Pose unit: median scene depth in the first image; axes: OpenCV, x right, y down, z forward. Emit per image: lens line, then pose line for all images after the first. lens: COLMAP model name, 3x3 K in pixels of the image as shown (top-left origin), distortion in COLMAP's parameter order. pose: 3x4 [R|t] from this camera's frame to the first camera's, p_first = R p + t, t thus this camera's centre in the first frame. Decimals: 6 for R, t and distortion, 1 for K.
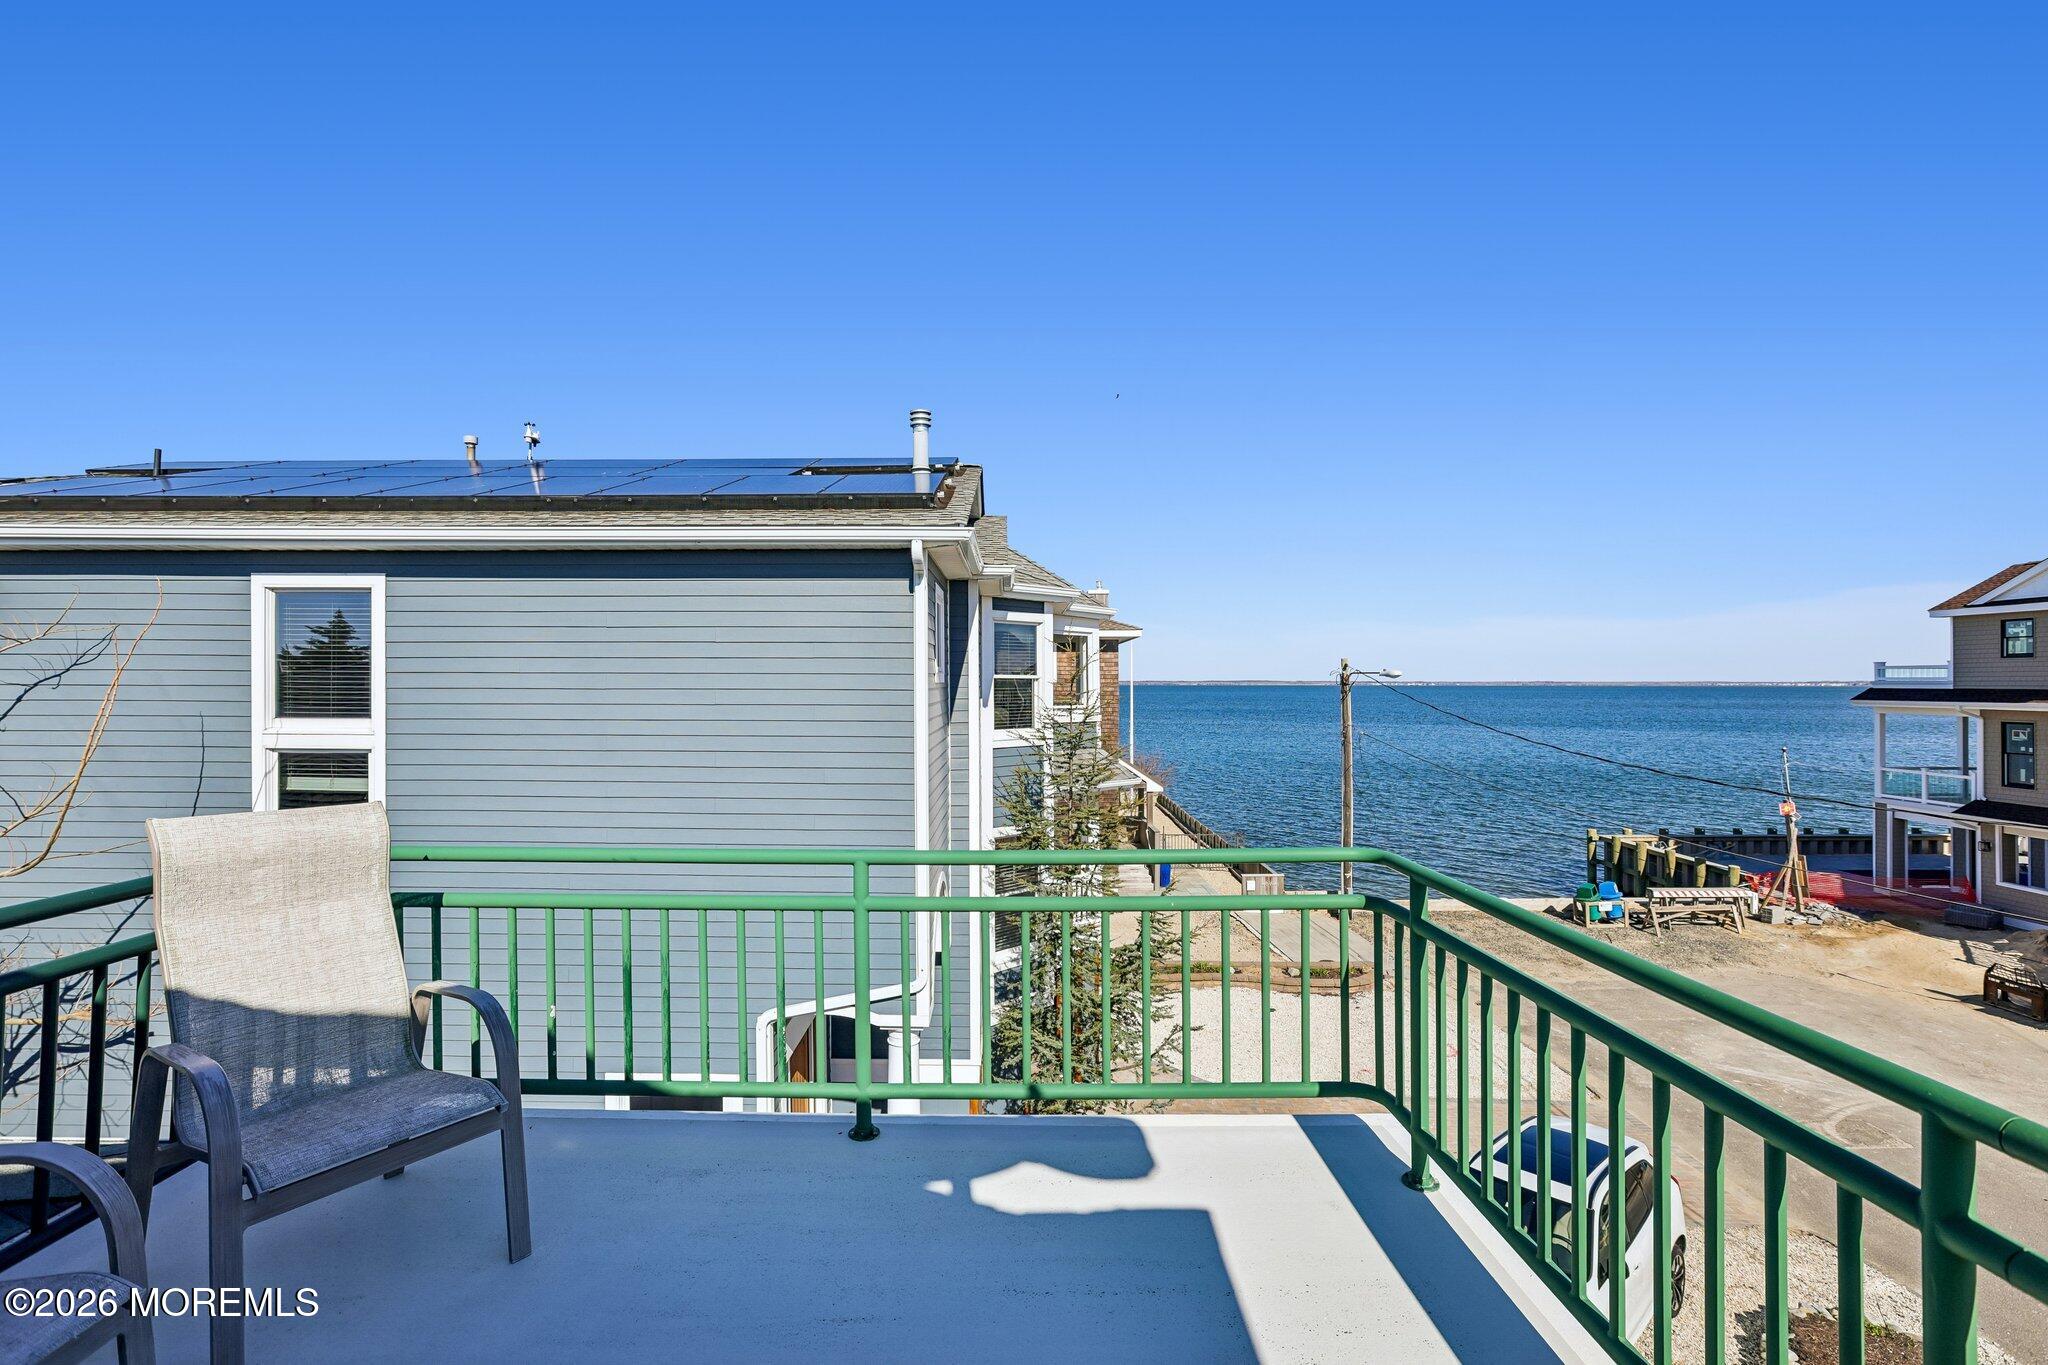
lens RADIAL K [[929.3, 0, 998.4], [0, 929.3, 677.6], [0, 0, 1]] dist [-0.042802, 0.020657]
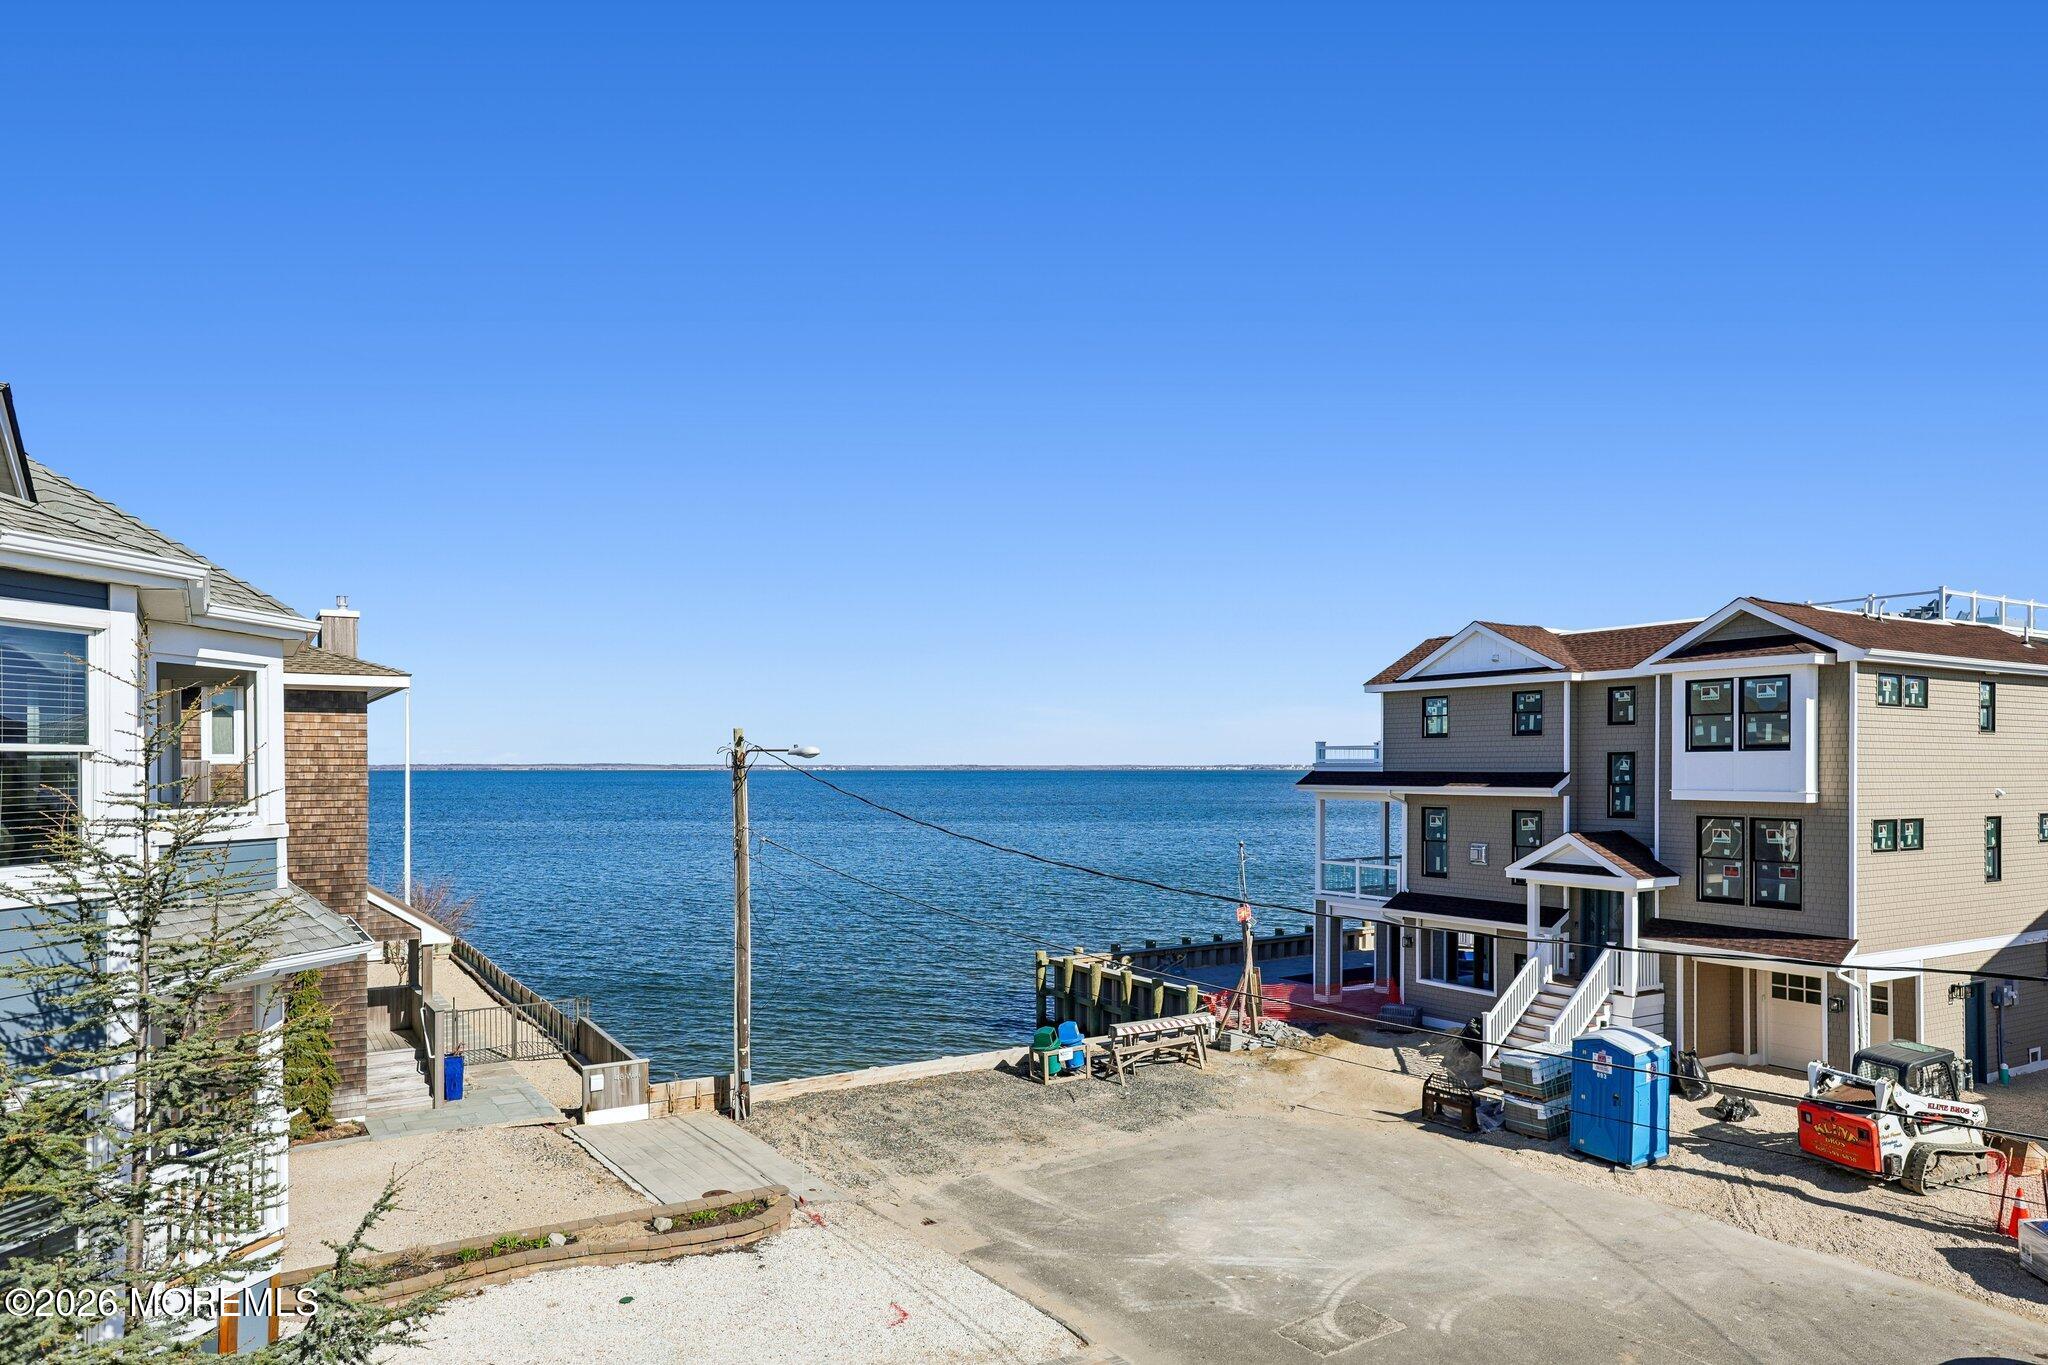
lens RADIAL K [[1296.2, 0, 1019.0], [0, 1296.2, 761.1], [0, 0, 1]] dist [0.002769, 0.001018]
pose [[0.839814, 0.001203, 0.542874, 0.035043], [-0.001630, 0.999999, 0.000306, 0.001985], [-0.542873, -0.001142, 0.839814, 0.099839]]
